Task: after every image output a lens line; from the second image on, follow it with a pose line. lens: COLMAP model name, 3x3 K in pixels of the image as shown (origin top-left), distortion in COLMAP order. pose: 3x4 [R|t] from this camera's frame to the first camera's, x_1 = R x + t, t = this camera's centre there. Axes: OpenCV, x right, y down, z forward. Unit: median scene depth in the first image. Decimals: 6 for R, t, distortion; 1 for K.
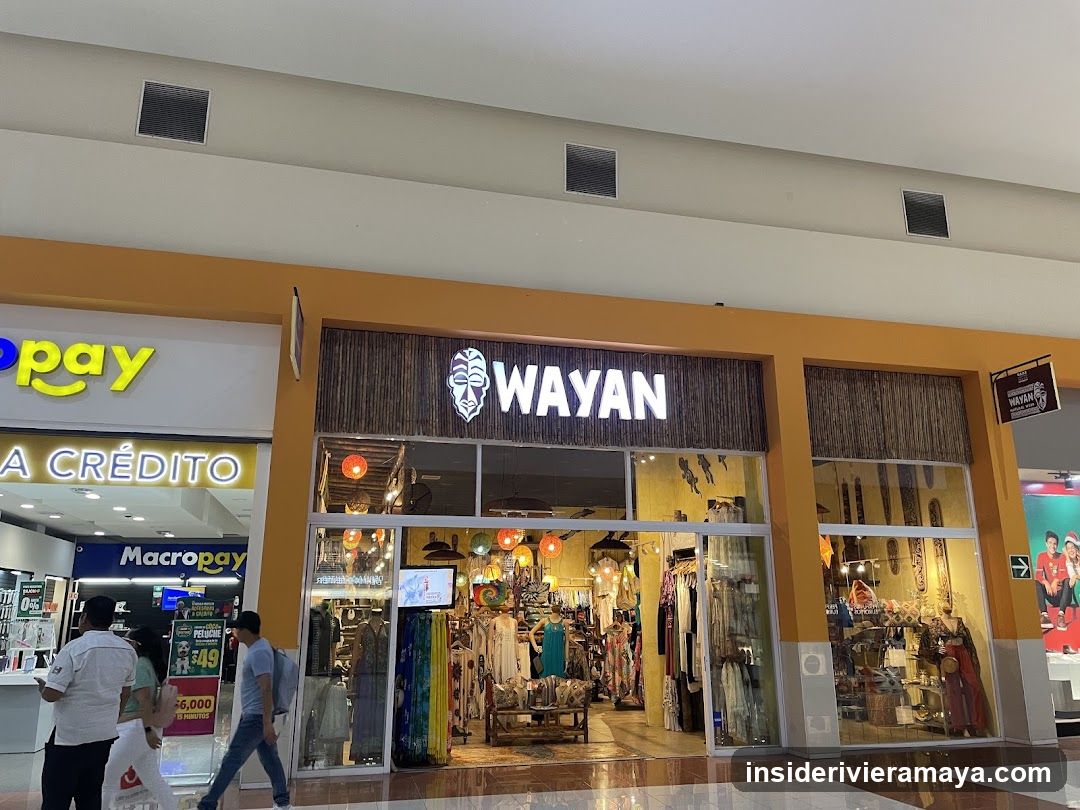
lens RADIAL K [[772.2, 0, 557.5], [0, 772.2, 404.9], [0, 0, 1]] dist [0.031452, -0.005008]
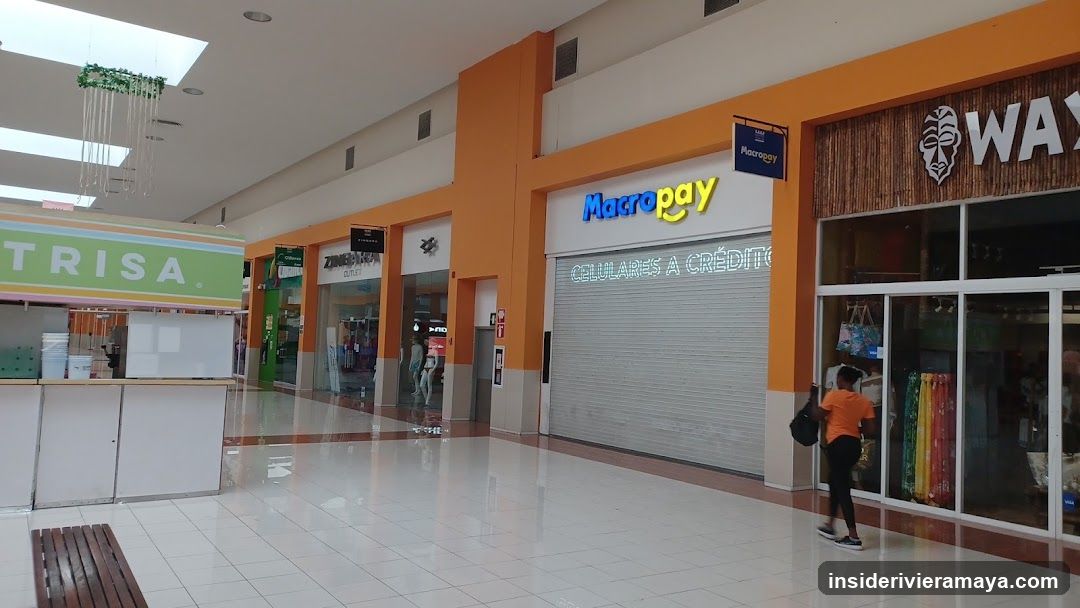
lens RADIAL K [[790.0, 0, 539.9], [0, 790.0, 311.0], [0, 0, 1]] dist [0.044437, -0.001286]
pose [[0.356330, -0.027813, -0.933946, 0.583986], [0.188135, 0.981221, 0.042558, 0.036898], [0.915224, -0.190872, 0.354871, 0.139499]]
